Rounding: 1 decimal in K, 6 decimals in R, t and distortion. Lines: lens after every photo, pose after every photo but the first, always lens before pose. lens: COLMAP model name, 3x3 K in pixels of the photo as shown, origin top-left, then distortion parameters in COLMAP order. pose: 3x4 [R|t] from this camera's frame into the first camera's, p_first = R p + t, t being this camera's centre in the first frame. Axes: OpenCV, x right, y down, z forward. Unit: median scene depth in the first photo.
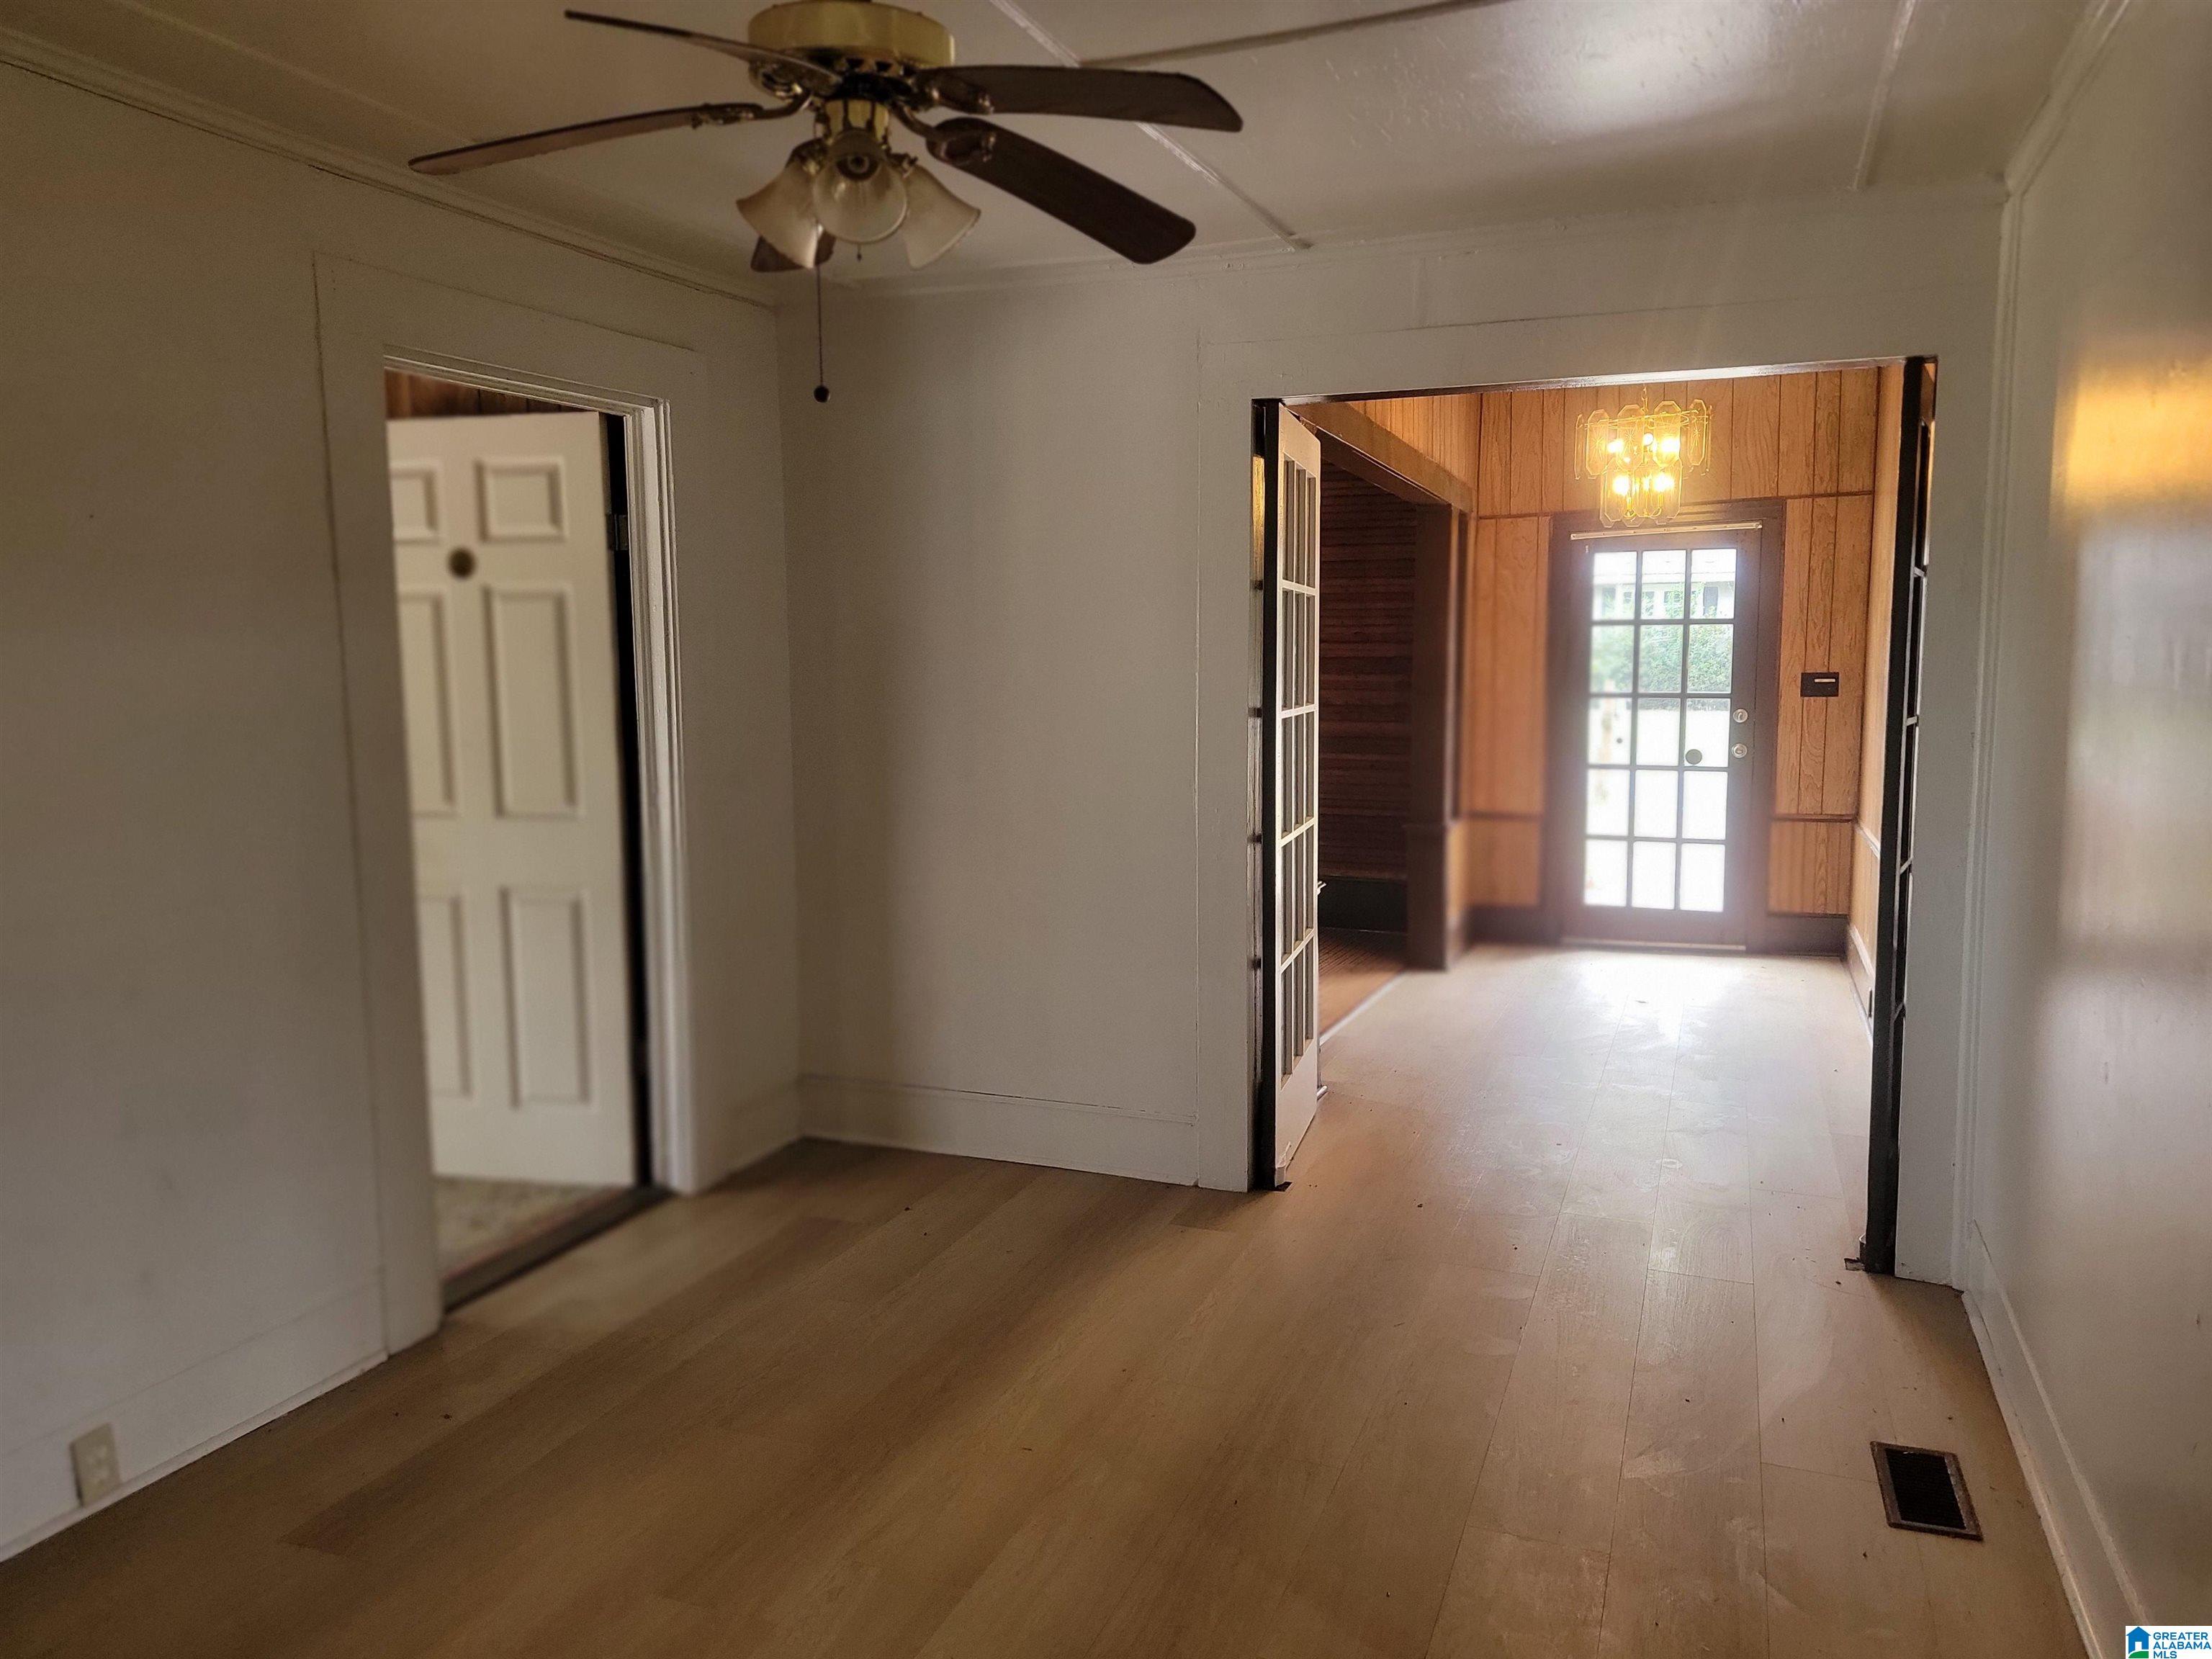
lens RADIAL K [[1567.6, 0, 1120.2], [0, 1567.6, 842.0], [0, 0, 1]] dist [0.049244, -0.014500]
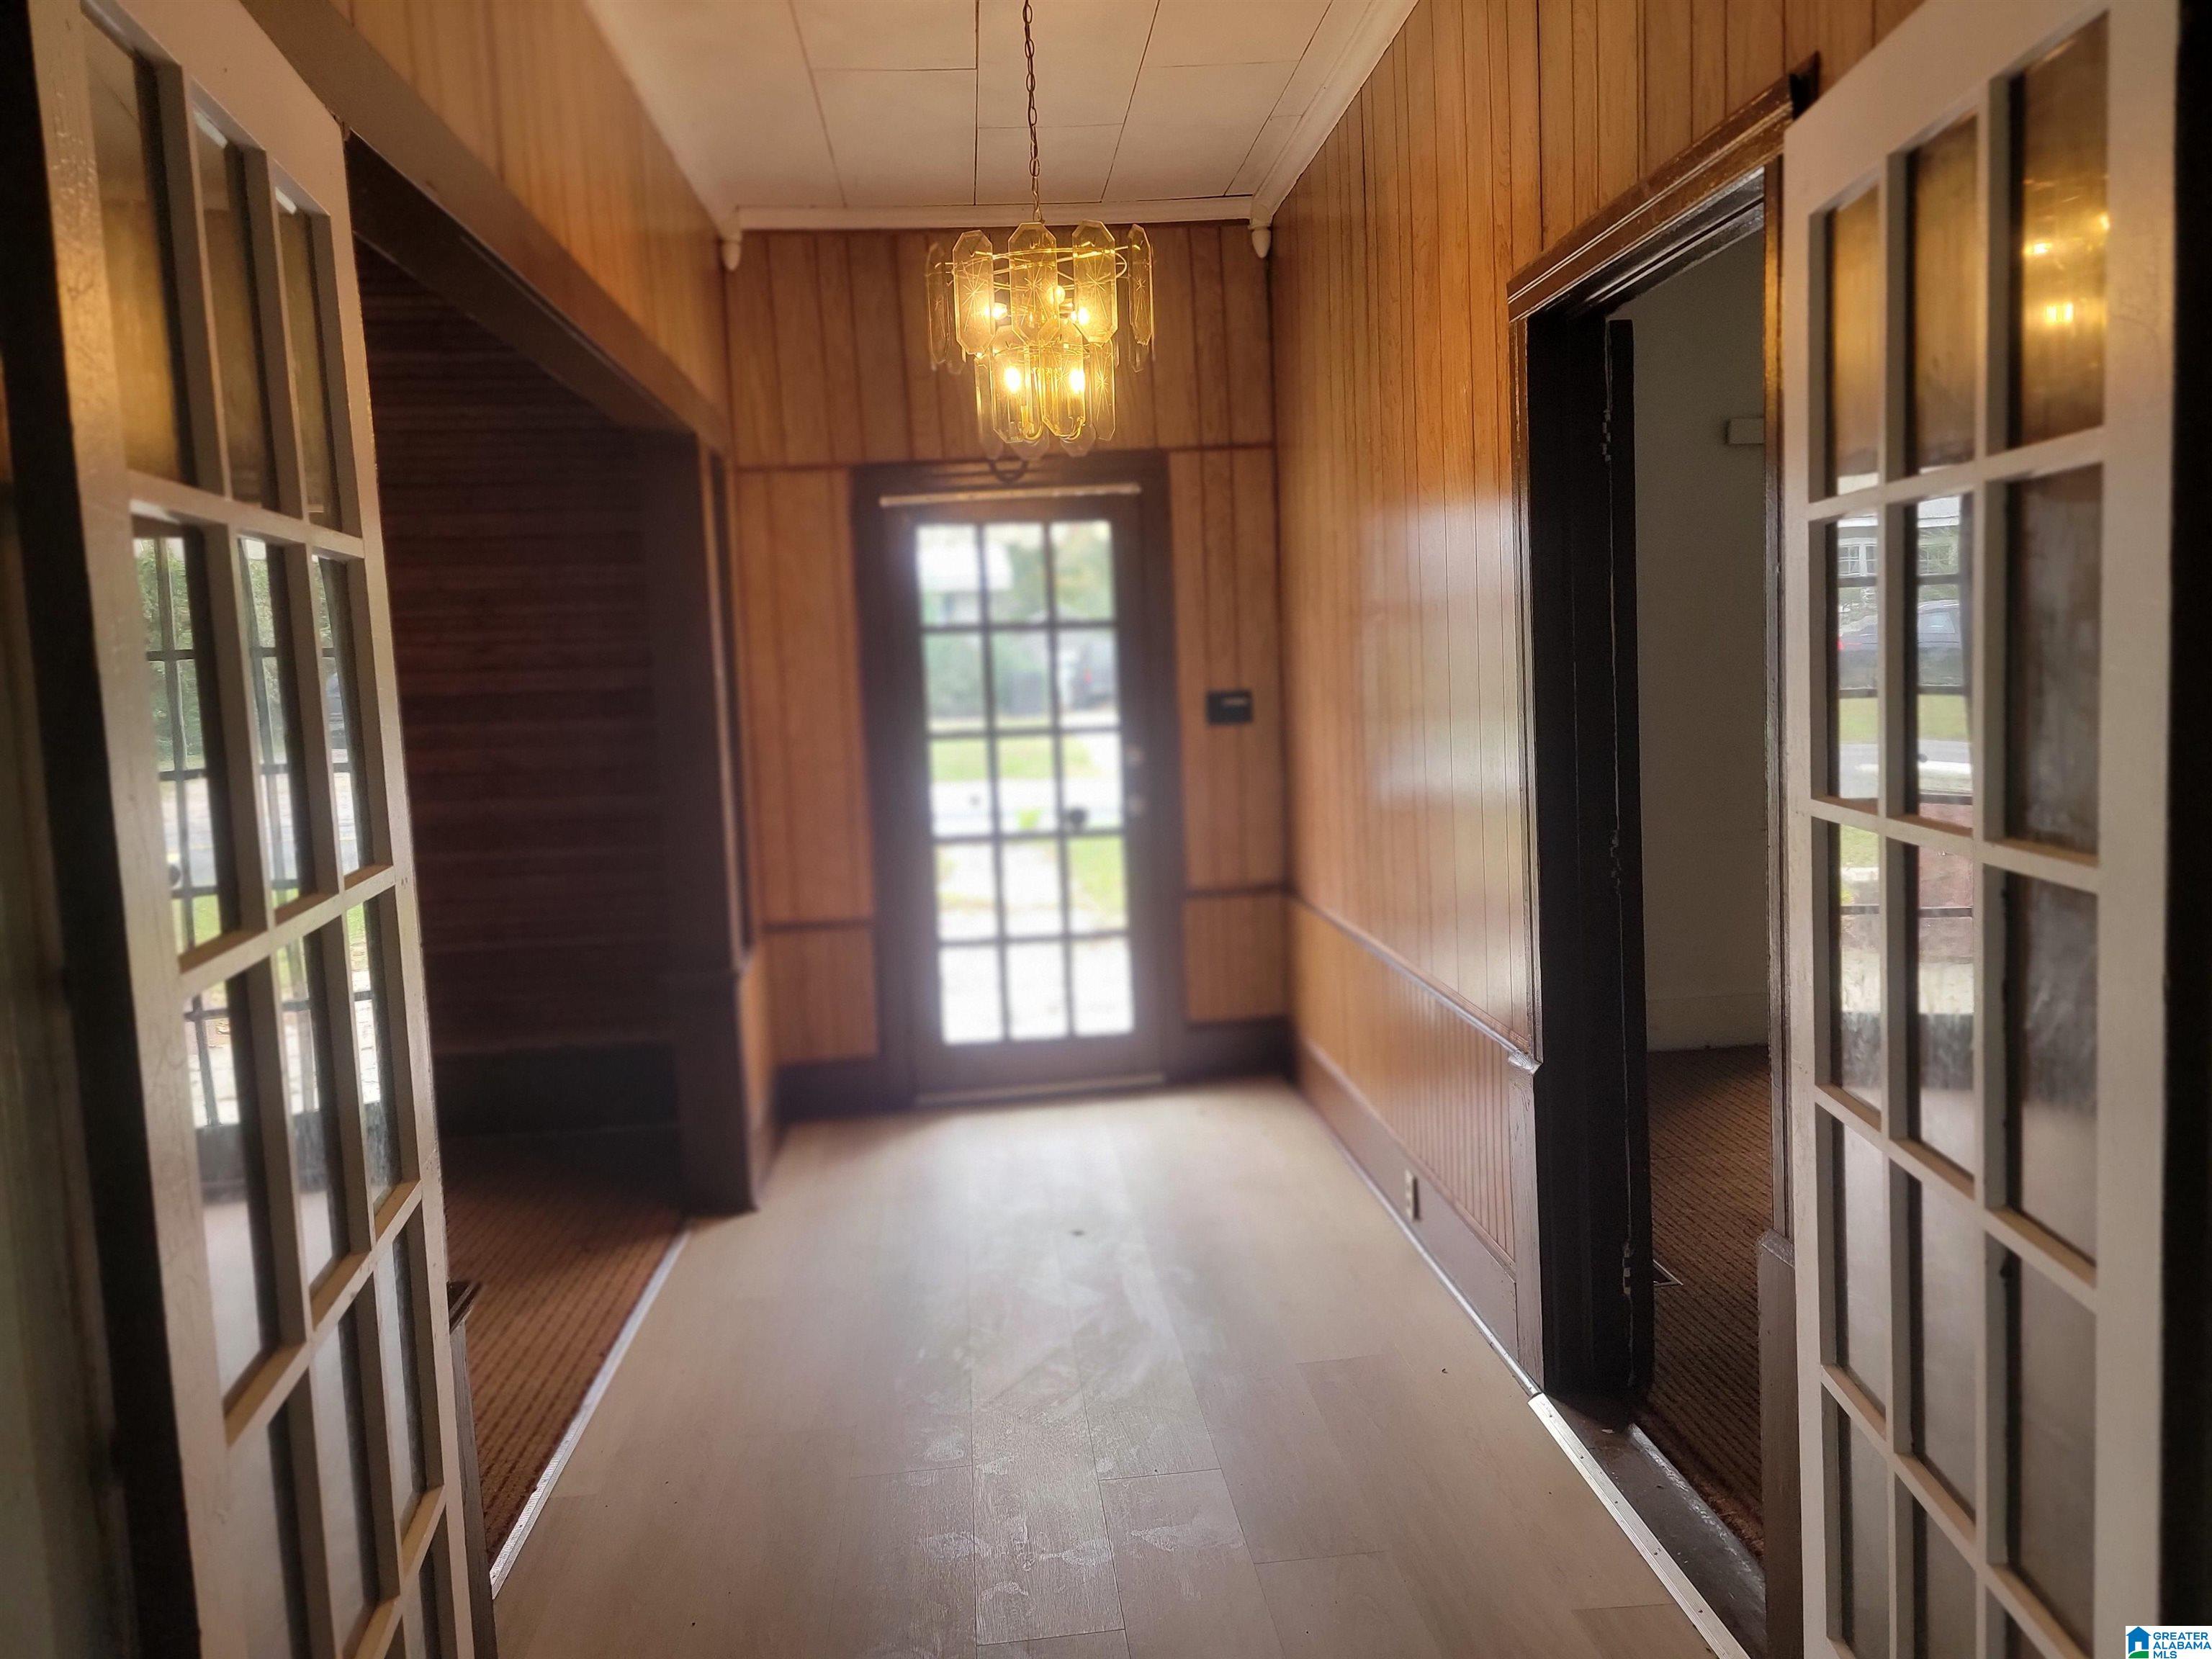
lens RADIAL K [[1567.6, 0, 1124.3], [0, 1567.6, 814.4], [0, 0, 1]] dist [0.049244, -0.014500]
pose [[0.886674, -0.078198, 0.455735, 0.065341], [0.089698, 0.995962, -0.003620, -0.051011], [-0.453611, 0.044088, 0.890108, 0.371598]]
